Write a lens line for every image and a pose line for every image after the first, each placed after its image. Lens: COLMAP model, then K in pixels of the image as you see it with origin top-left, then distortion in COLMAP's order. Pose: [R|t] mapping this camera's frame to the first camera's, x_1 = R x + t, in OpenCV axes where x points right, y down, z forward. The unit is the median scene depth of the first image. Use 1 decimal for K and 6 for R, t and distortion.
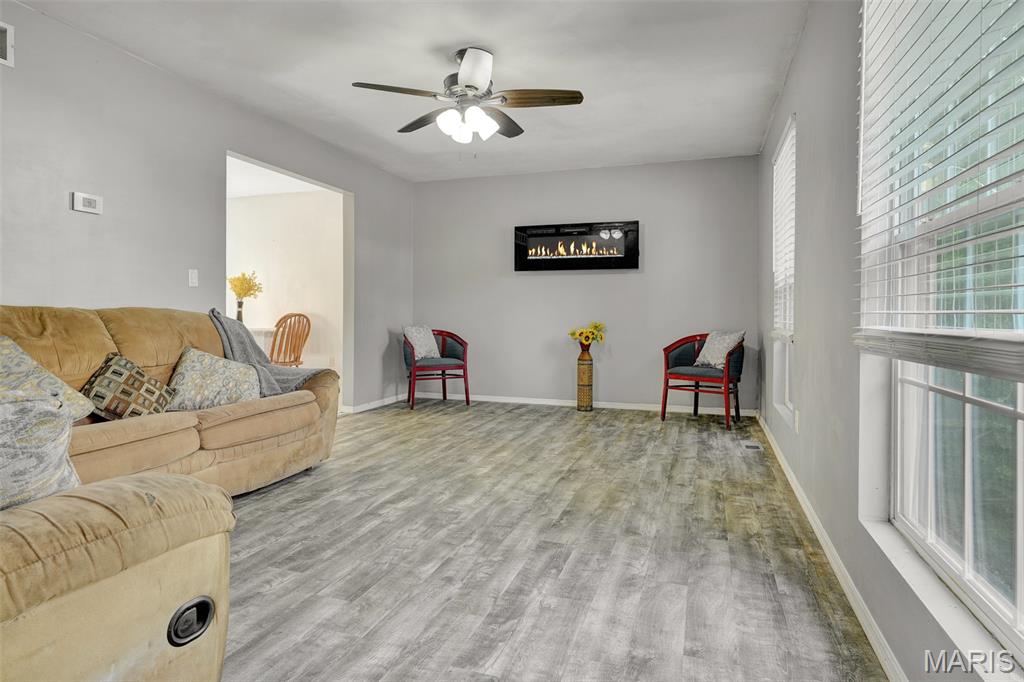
lens RADIAL K [[556.9, 0, 513.4], [0, 556.9, 321.6], [0, 0, 1]] dist [0.003723, -0.014487]
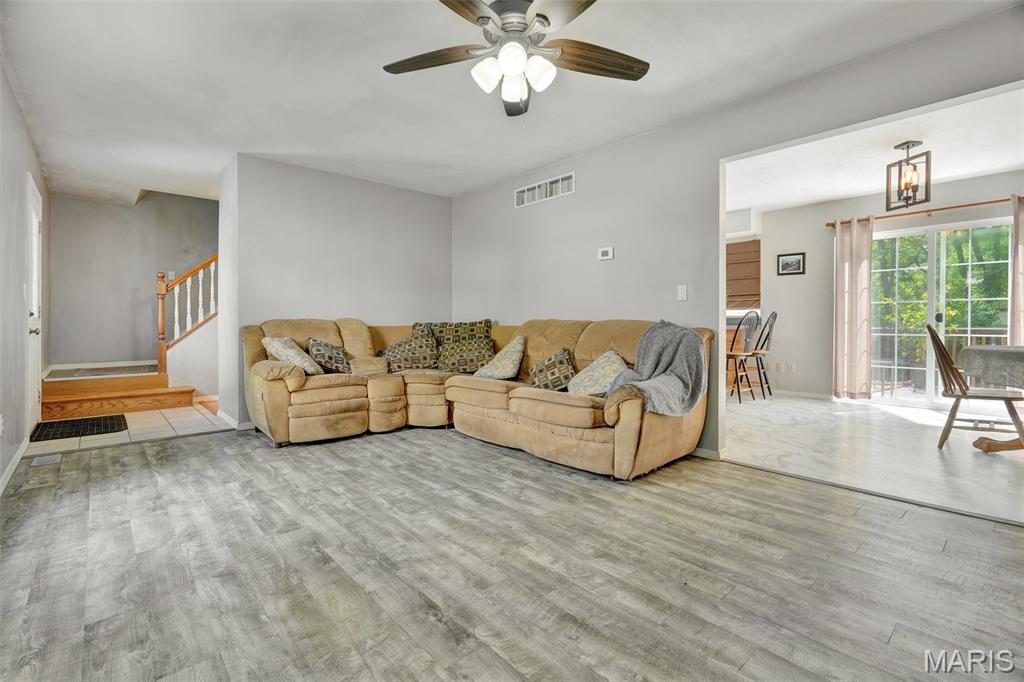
lens RADIAL K [[470.7, 0, 509.2], [0, 470.7, 325.9], [0, 0, 1]] dist [-0.002513, 0.000444]
pose [[-0.496937, -0.002134, -0.867784, 0.545866], [-0.013537, 0.999894, 0.005293, -0.013495], [0.867681, 0.014378, -0.496913, 1.513456]]
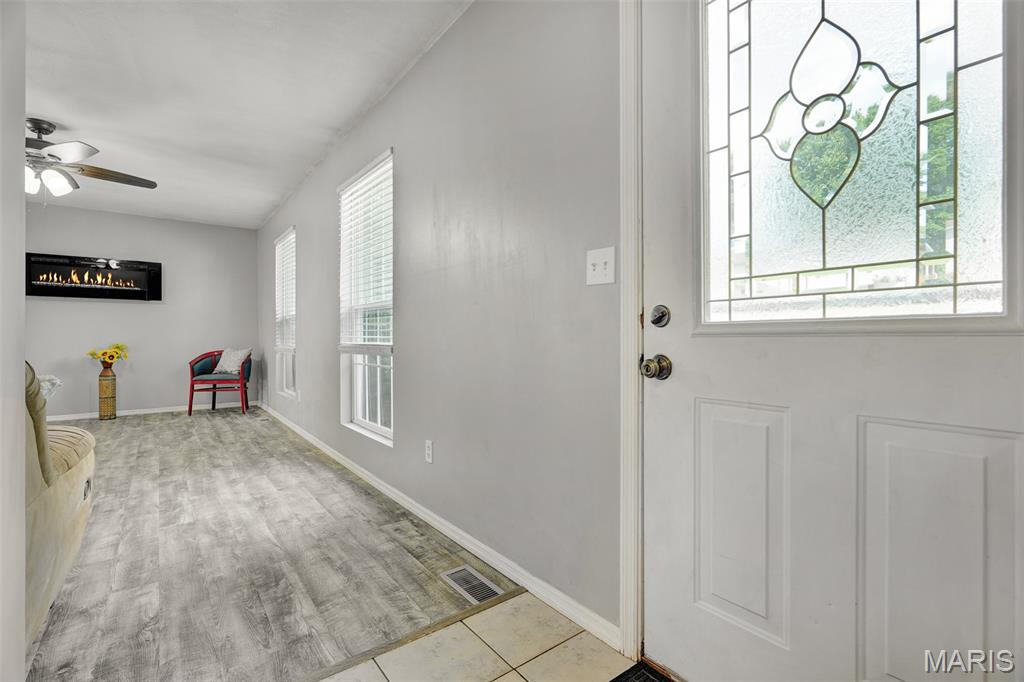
lens RADIAL K [[453.3, 0, 496.9], [0, 453.3, 339.9], [0, 0, 1]] dist [-0.000218, 0.000088]
pose [[0.567798, -0.006271, 0.823144, -0.380374], [0.009456, 0.999955, 0.001095, 0.000607], [-0.823114, 0.007162, 0.567831, -0.419679]]
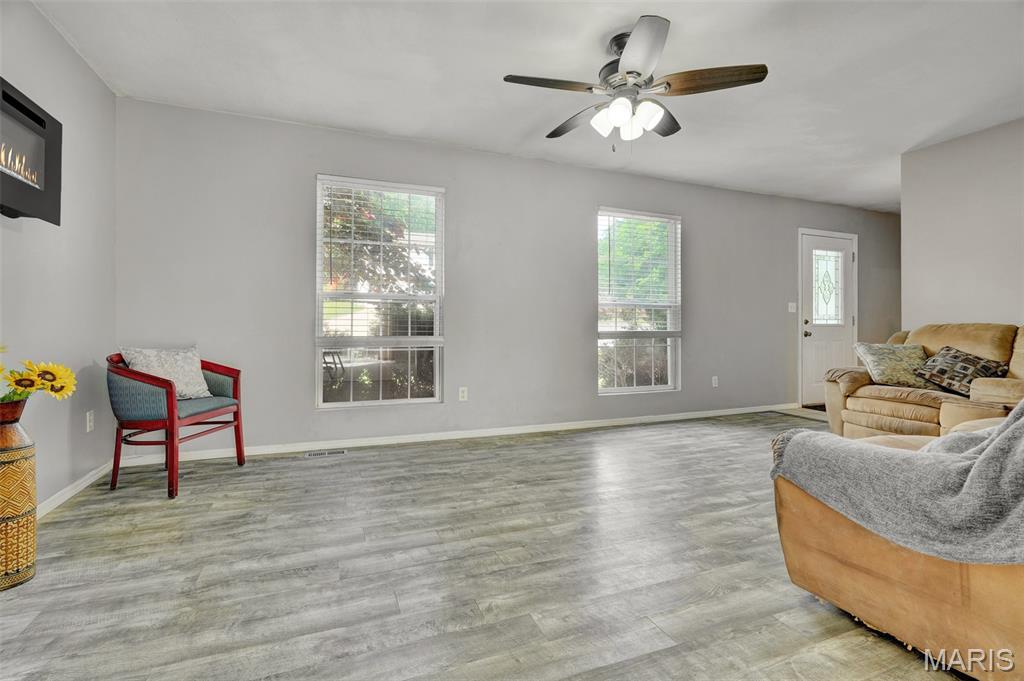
lens RADIAL K [[470.7, 0, 509.2], [0, 470.7, 325.4], [0, 0, 1]] dist [-0.002513, 0.000444]
pose [[-0.639268, -0.001725, 0.768982, -0.633758], [0.001692, 0.999992, 0.003649, -0.015651], [-0.768982, 0.003634, -0.639260, 1.884743]]
